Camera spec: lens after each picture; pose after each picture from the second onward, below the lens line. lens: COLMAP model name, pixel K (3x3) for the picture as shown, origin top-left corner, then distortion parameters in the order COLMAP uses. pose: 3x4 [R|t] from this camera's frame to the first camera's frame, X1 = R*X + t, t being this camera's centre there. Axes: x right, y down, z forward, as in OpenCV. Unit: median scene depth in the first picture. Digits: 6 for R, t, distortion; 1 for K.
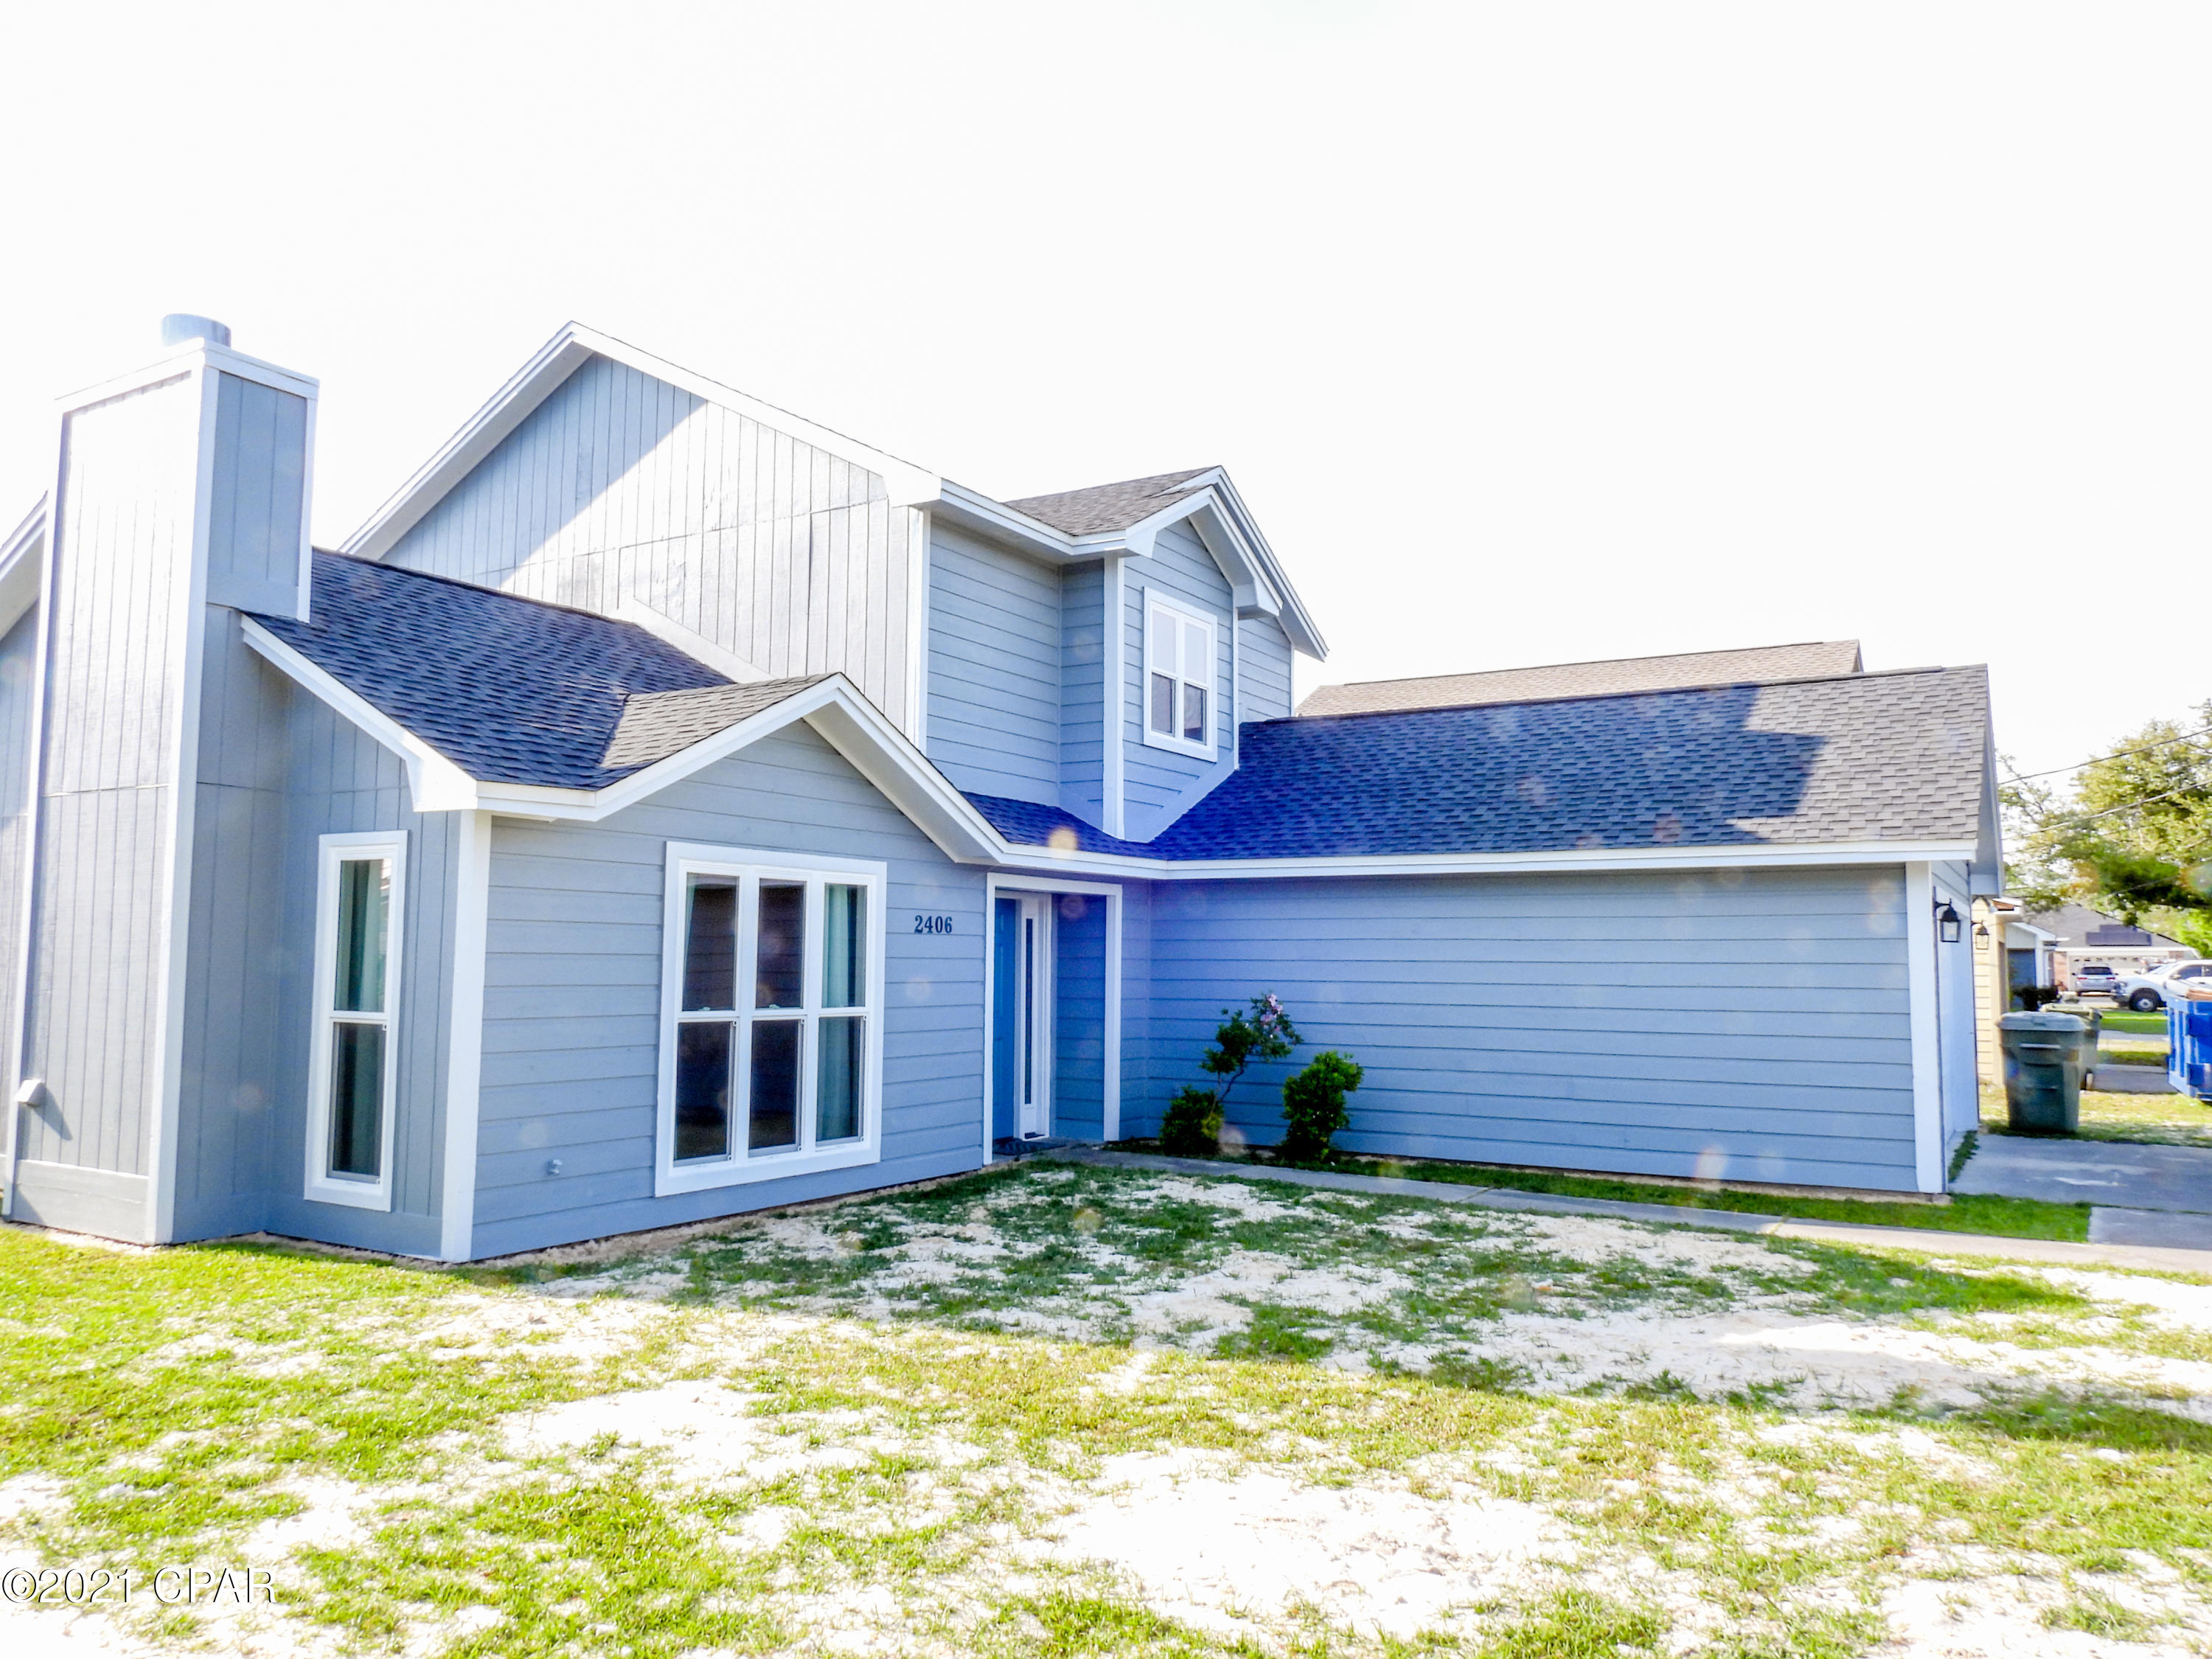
lens RADIAL K [[1568.4, 0, 1109.7], [0, 1568.4, 828.0], [0, 0, 1]] dist [-0.025133, -0.000139]
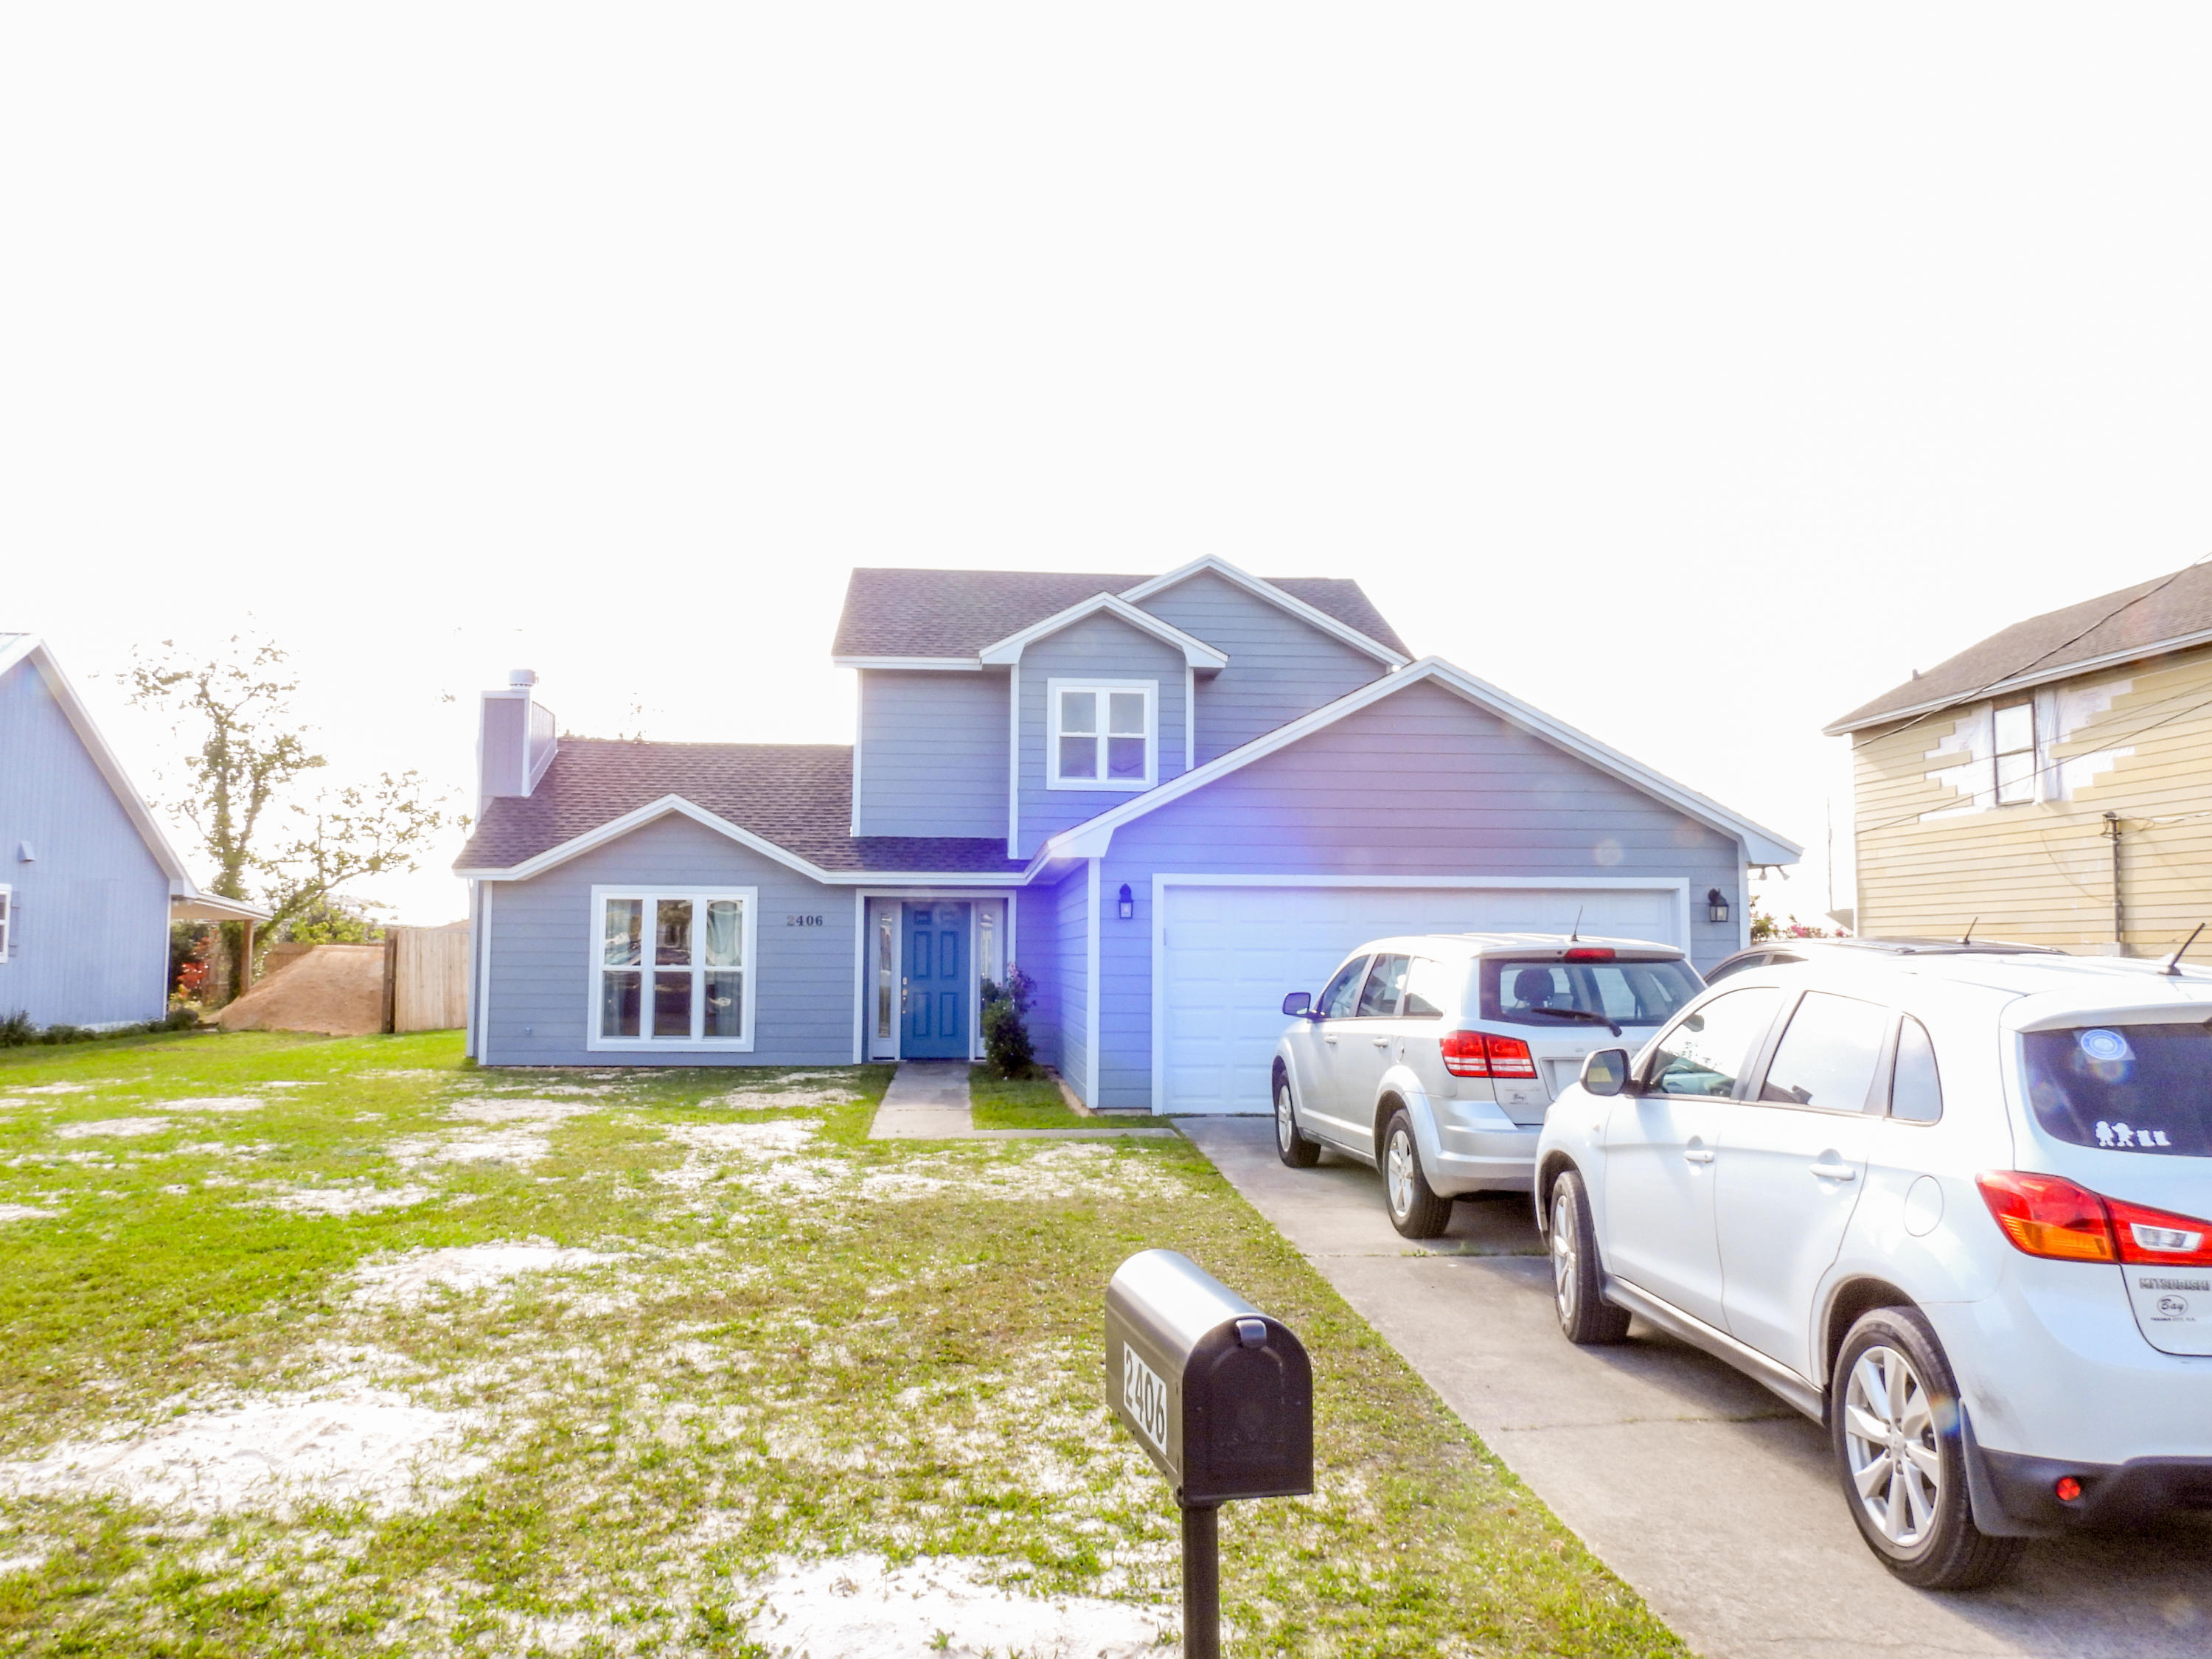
lens RADIAL K [[1766.2, 0, 1100.8], [0, 1766.2, 830.9], [0, 0, 1]] dist [0.001033, -0.003725]
pose [[0.592190, -0.042248, -0.804690, 1.784198], [0.066327, 0.997792, -0.003574, -0.009639], [0.803064, -0.051256, 0.593685, 0.114498]]
